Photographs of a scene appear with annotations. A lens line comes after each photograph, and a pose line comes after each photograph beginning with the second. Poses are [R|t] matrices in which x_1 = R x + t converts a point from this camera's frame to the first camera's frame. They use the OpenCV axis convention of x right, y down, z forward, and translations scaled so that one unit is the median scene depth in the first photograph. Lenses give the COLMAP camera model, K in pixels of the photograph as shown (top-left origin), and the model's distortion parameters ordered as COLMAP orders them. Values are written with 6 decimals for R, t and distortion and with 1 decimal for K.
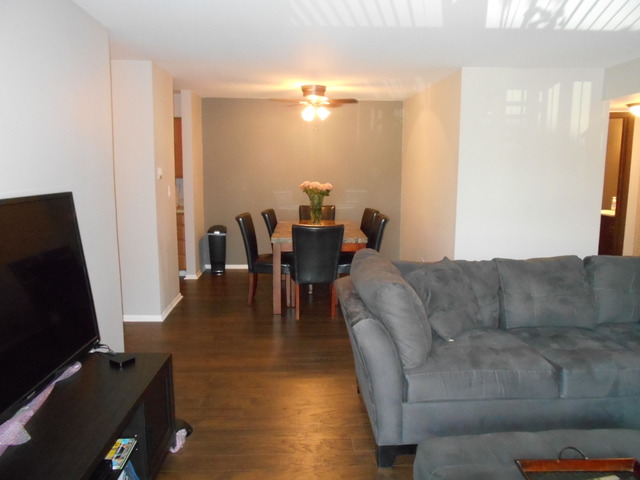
lens RADIAL K [[489.6, 0, 317.9], [0, 489.6, 248.0], [0, 0, 1]] dist [-0.046147, 0.024361]
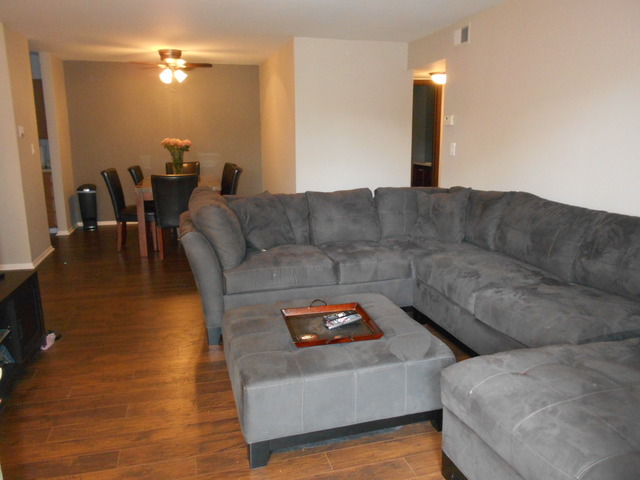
lens RADIAL K [[489.6, 0, 319.0], [0, 489.6, 243.1], [0, 0, 1]] dist [-0.046147, 0.024361]
pose [[0.975611, -0.051930, 0.213274, 0.101575], [0.039294, 0.997236, 0.063066, 0.068302], [-0.215960, -0.053147, 0.974955, -0.253685]]
